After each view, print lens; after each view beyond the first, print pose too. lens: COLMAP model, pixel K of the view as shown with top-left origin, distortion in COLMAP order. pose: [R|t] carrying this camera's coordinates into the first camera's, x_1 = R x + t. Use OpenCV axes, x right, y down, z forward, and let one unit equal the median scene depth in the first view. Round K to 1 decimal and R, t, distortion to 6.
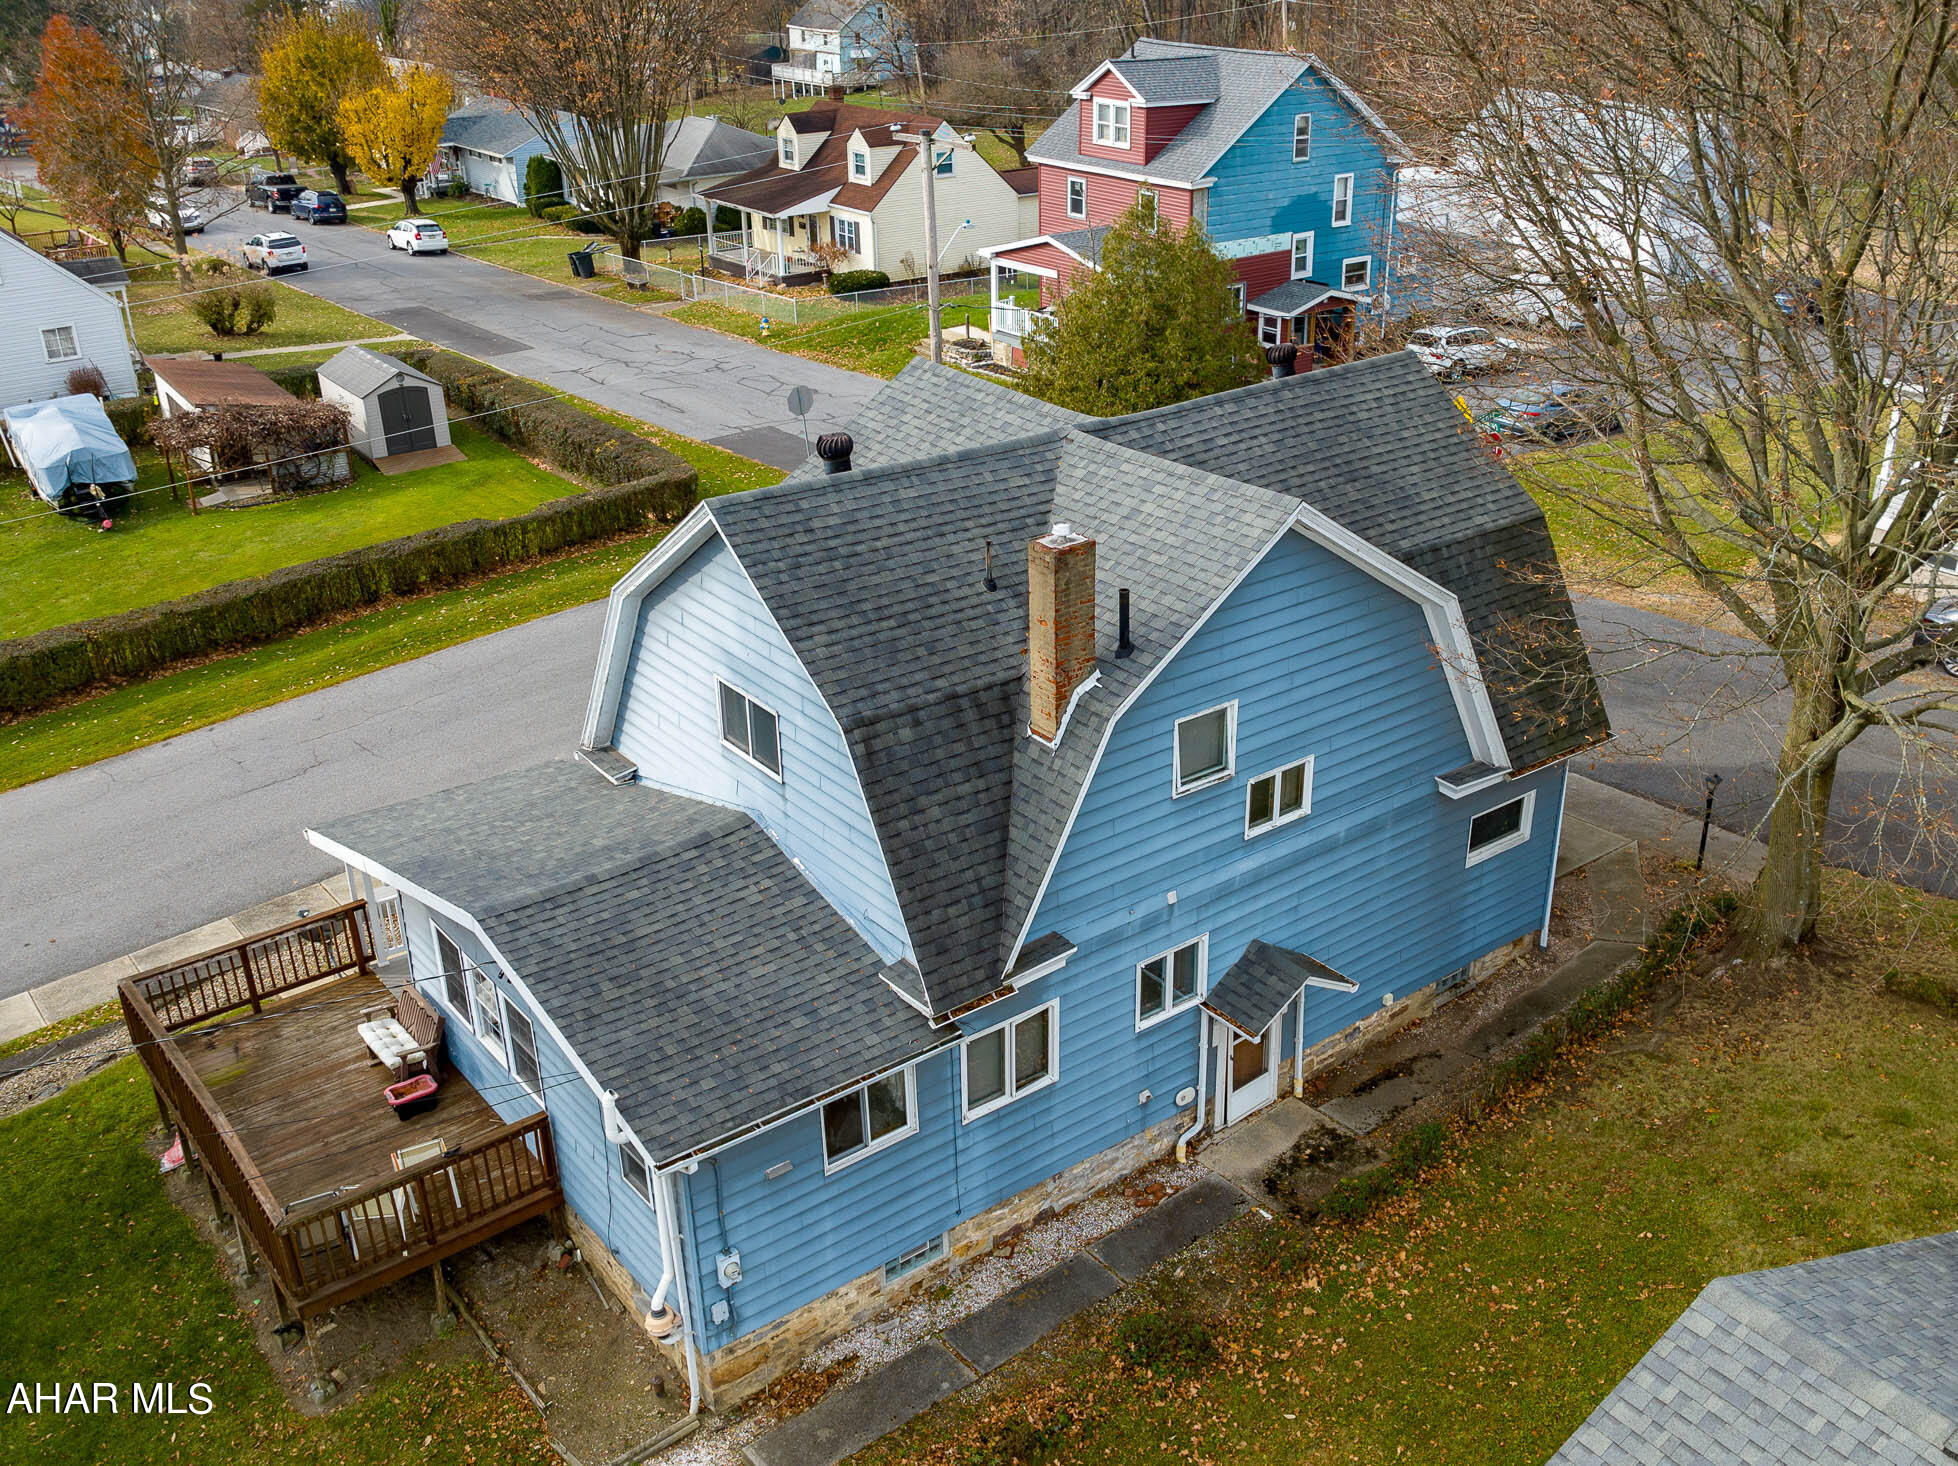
lens RADIAL K [[1785.5, 0, 1064.9], [0, 1785.5, 779.4], [0, 0, 1]] dist [-0.042314, 0.004048]
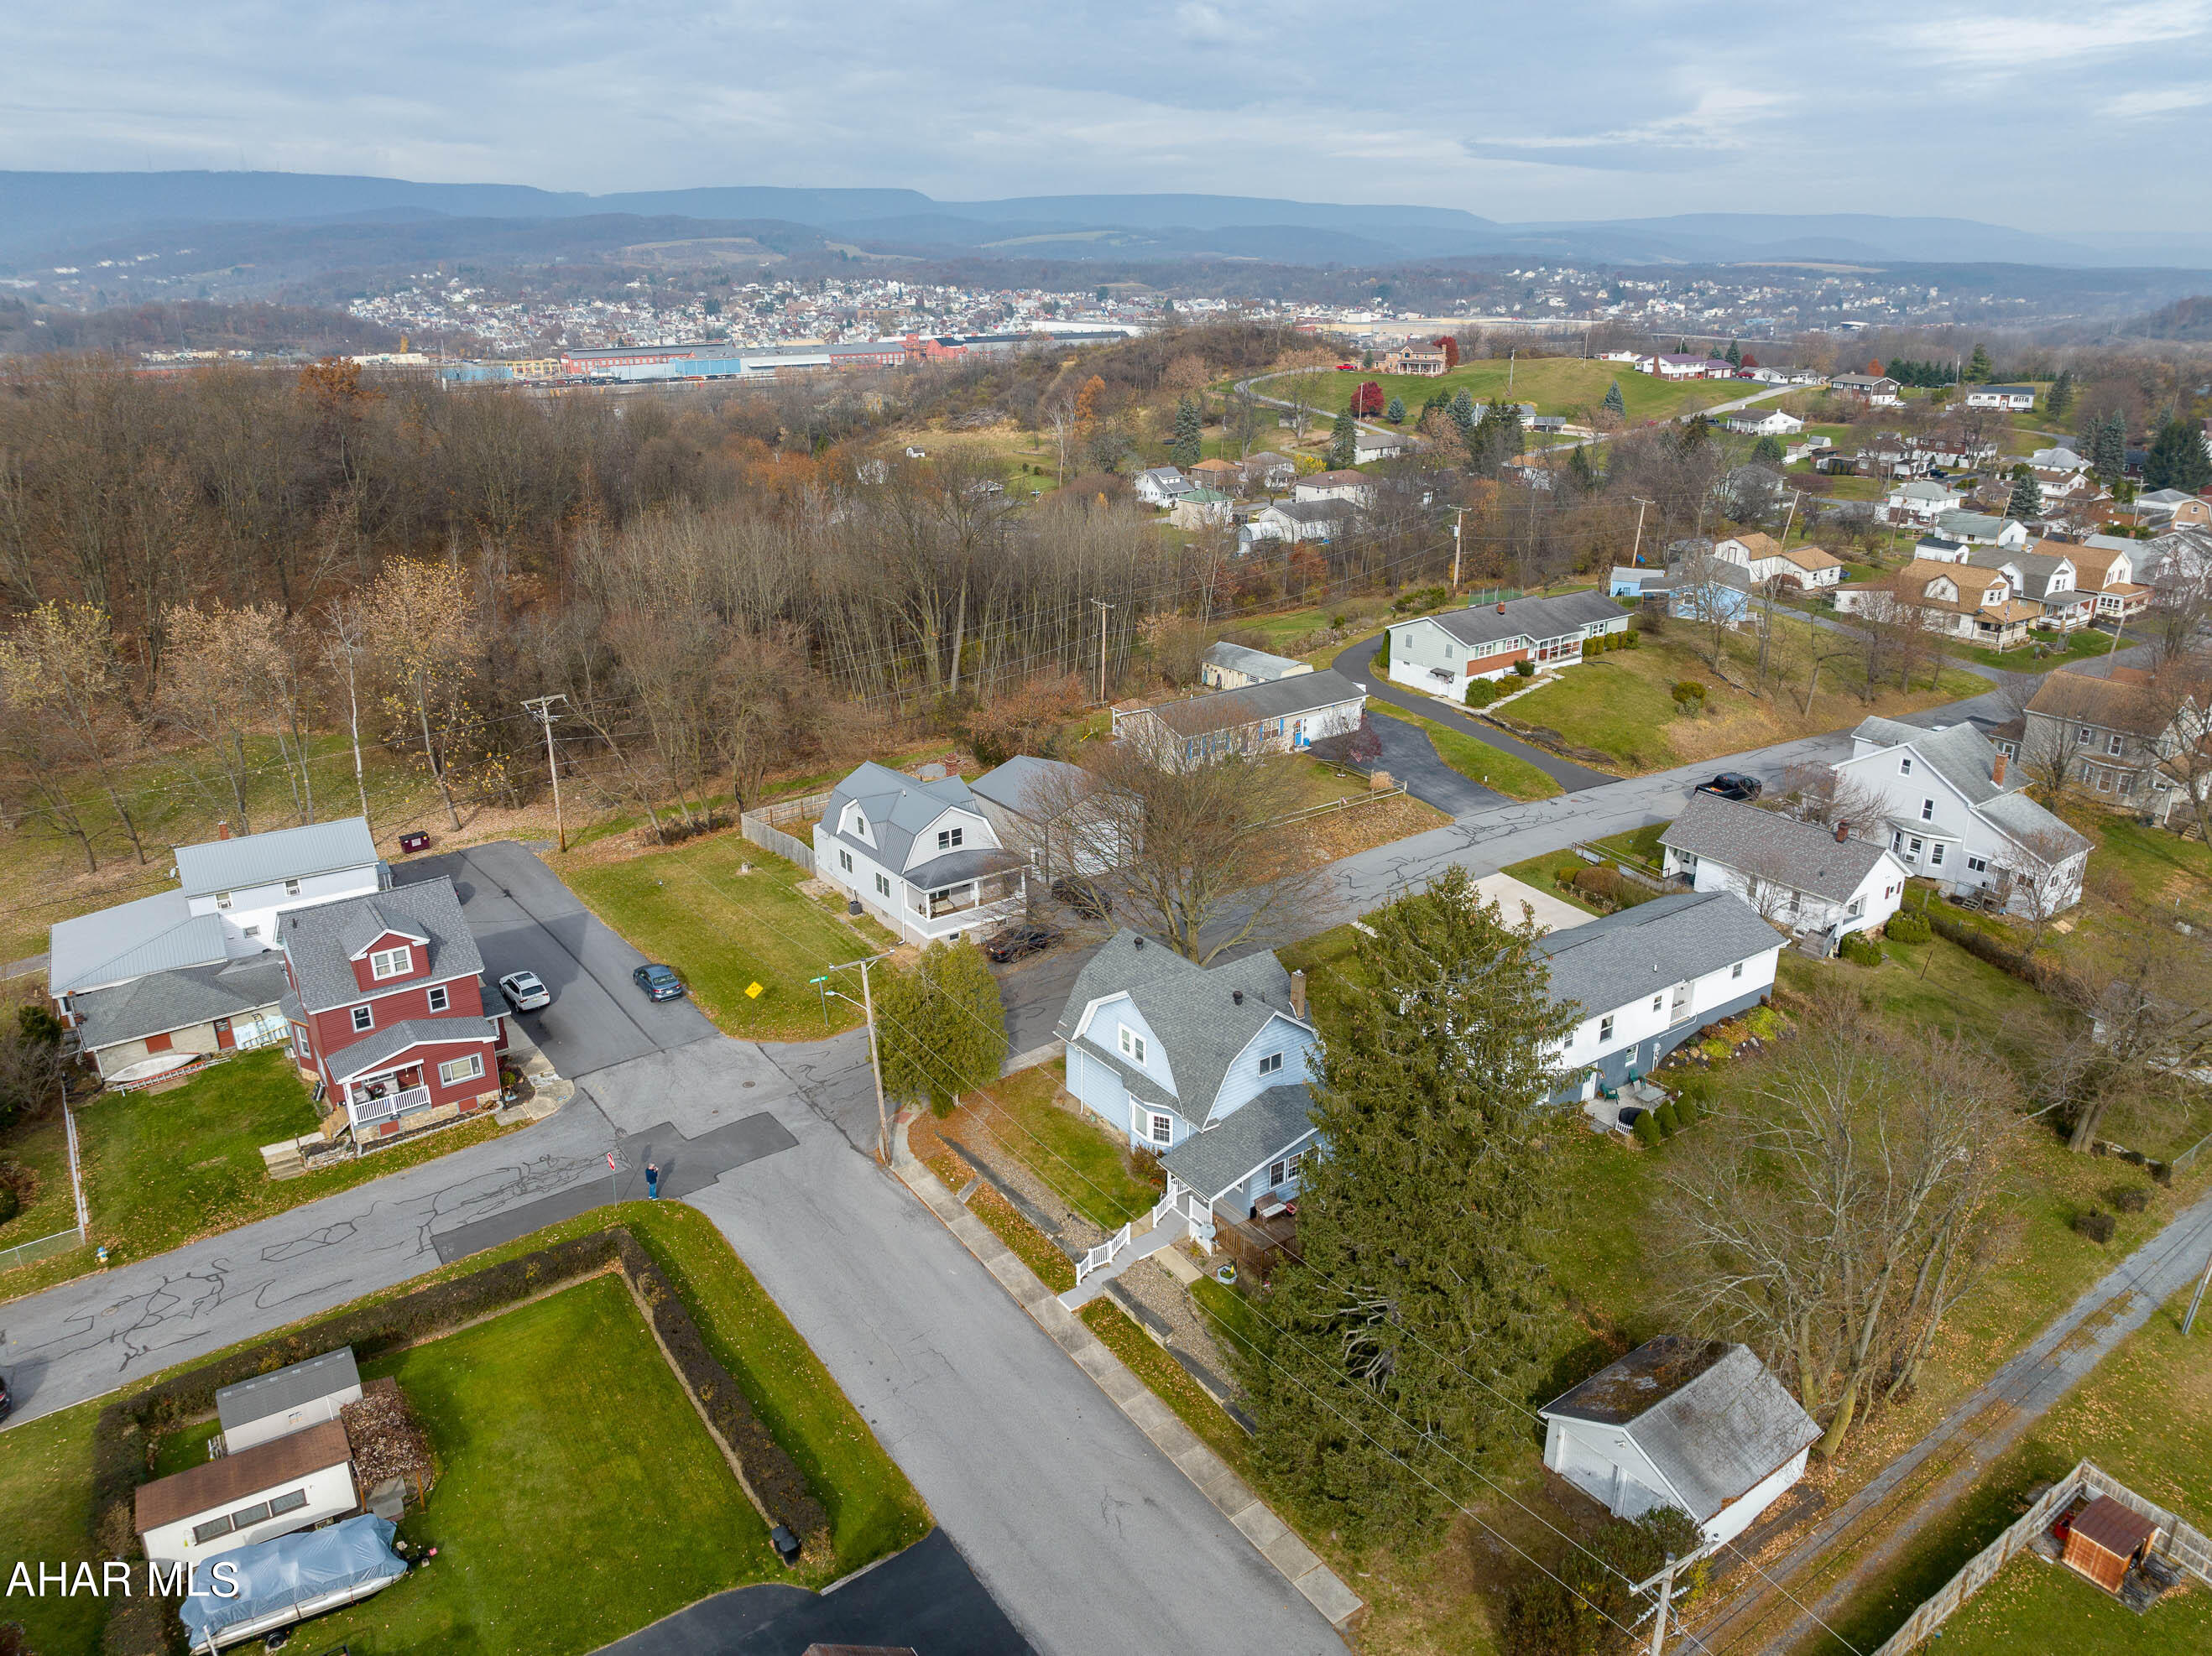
lens RADIAL K [[1557.4, 0, 1110.8], [0, 1557.4, 819.9], [0, 0, 1]] dist [-0.039669, 0.003824]
pose [[0.054178, -0.338436, 0.939428, -1.405761], [0.439035, 0.853066, 0.282004, -0.699140], [-0.896835, 0.397164, 0.194803, 0.198464]]
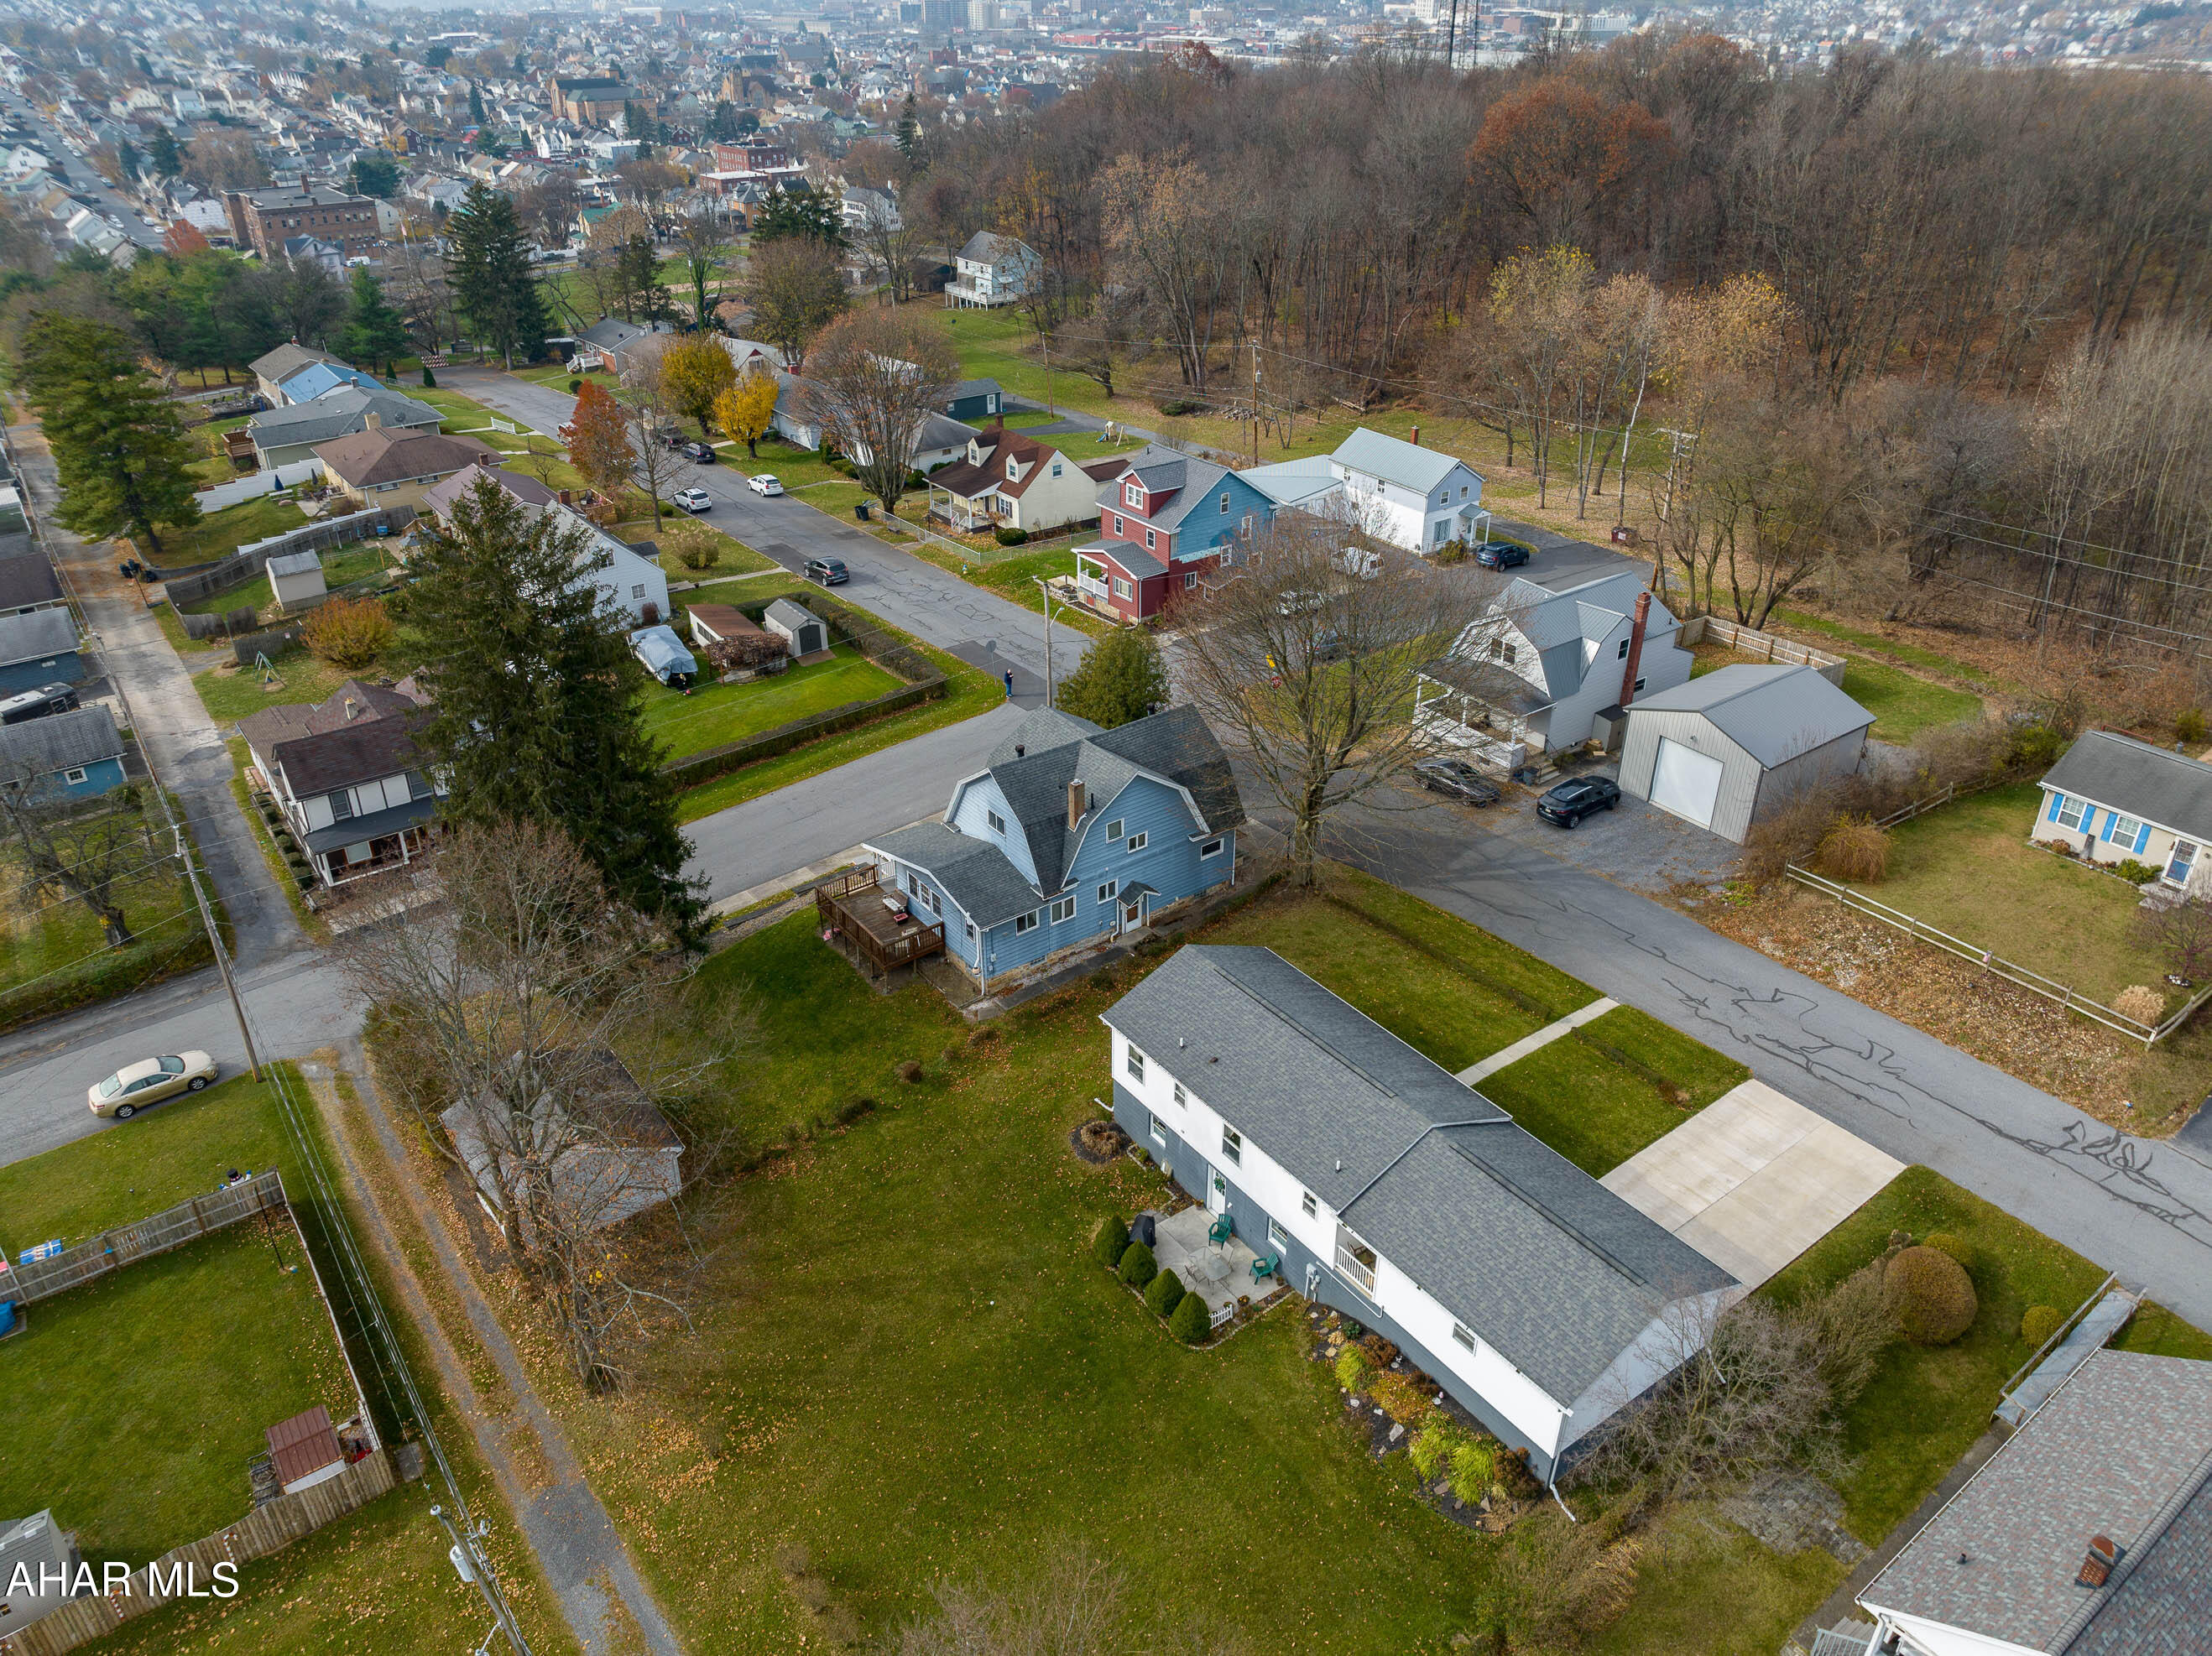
lens RADIAL K [[1557.4, 0, 1110.8], [0, 1557.4, 819.9], [0, 0, 1]] dist [-0.039669, 0.003824]
pose [[0.999270, 0.017857, -0.033769, 0.079294], [-0.016077, 0.998504, 0.052267, -0.093983], [0.034652, -0.051686, 0.998062, -1.022268]]
